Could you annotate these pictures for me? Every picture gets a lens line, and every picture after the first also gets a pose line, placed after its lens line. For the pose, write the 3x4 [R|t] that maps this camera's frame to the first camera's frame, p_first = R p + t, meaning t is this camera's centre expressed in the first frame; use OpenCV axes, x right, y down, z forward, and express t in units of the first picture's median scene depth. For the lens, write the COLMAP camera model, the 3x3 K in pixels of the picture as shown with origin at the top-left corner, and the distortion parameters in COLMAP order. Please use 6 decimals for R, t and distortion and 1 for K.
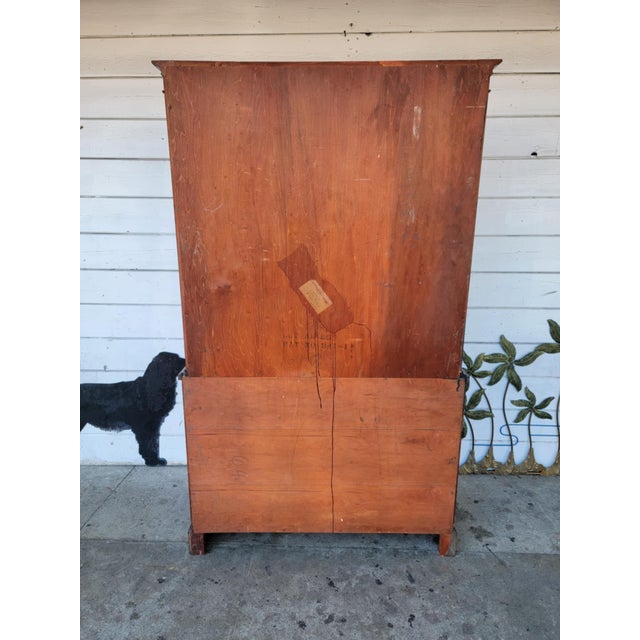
lens RADIAL K [[443.6, 0, 314.7], [0, 443.6, 329.8], [0, 0, 1]] dist [0.085928, -0.067251]
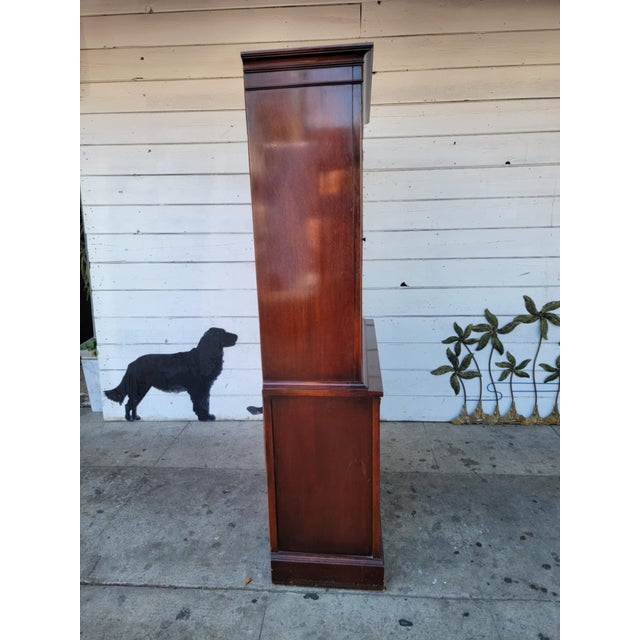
lens RADIAL K [[443.6, 0, 312.6], [0, 443.6, 323.0], [0, 0, 1]] dist [0.085928, -0.067251]
pose [[0.999639, -0.015649, -0.021861, -0.035907], [0.015382, 0.999806, -0.012325, 0.061827], [0.022049, 0.011985, 0.999685, -0.256178]]
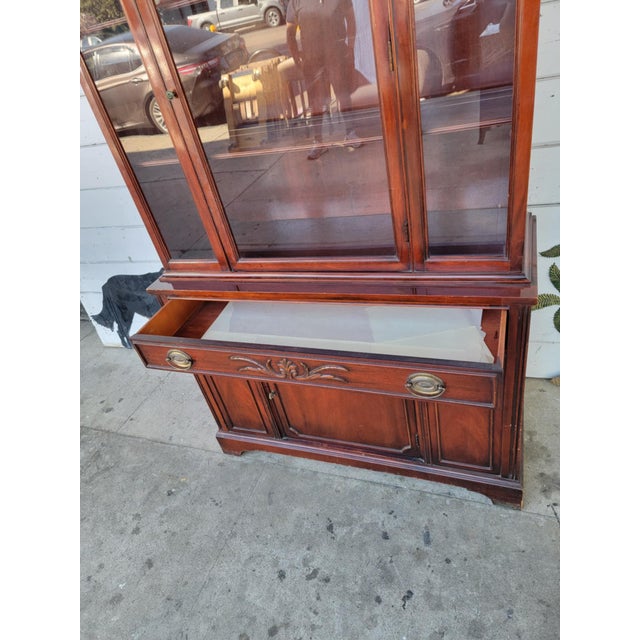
lens RADIAL K [[443.6, 0, 318.7], [0, 443.6, 327.7], [0, 0, 1]] dist [0.085928, -0.067251]
pose [[0.934052, 0.022741, -0.356412, 0.250745], [0.118598, 0.921586, 0.369613, -0.088277], [0.336869, -0.387508, 0.858112, 0.322947]]
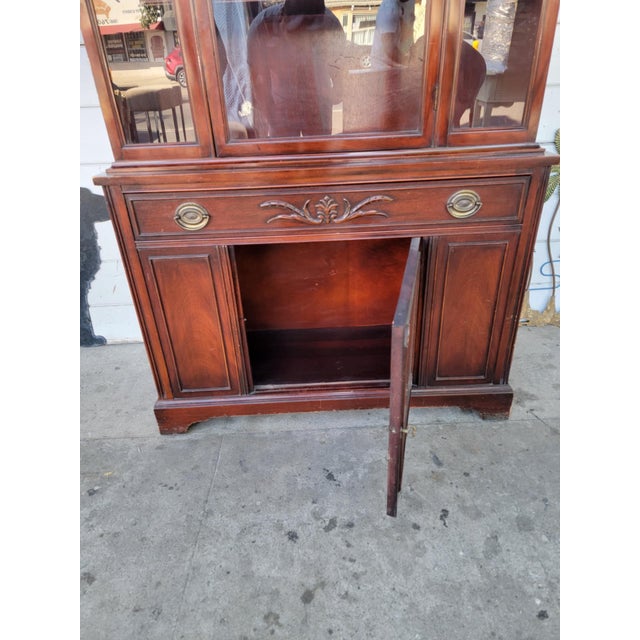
lens RADIAL K [[443.6, 0, 320.4], [0, 443.6, 325.8], [0, 0, 1]] dist [0.085928, -0.067251]
pose [[0.997129, -0.066842, 0.035566, 0.008803], [0.055852, 0.966493, 0.250542, 0.114379], [-0.051122, -0.247837, 0.967452, 0.288195]]
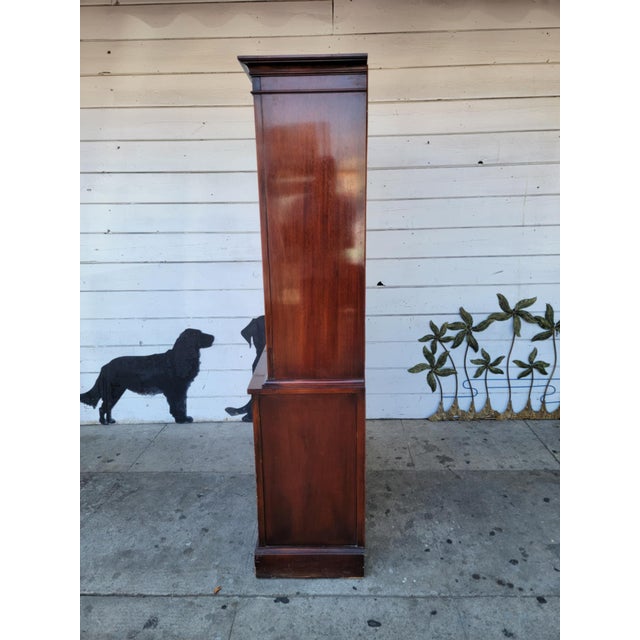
lens RADIAL K [[443.6, 0, 319.9], [0, 443.6, 324.1], [0, 0, 1]] dist [0.085928, -0.067251]
pose [[0.999508, -0.026542, 0.016697, 0.002228], [0.026486, 0.999643, 0.003565, 0.046767], [-0.016786, -0.003121, 0.999854, -0.250942]]
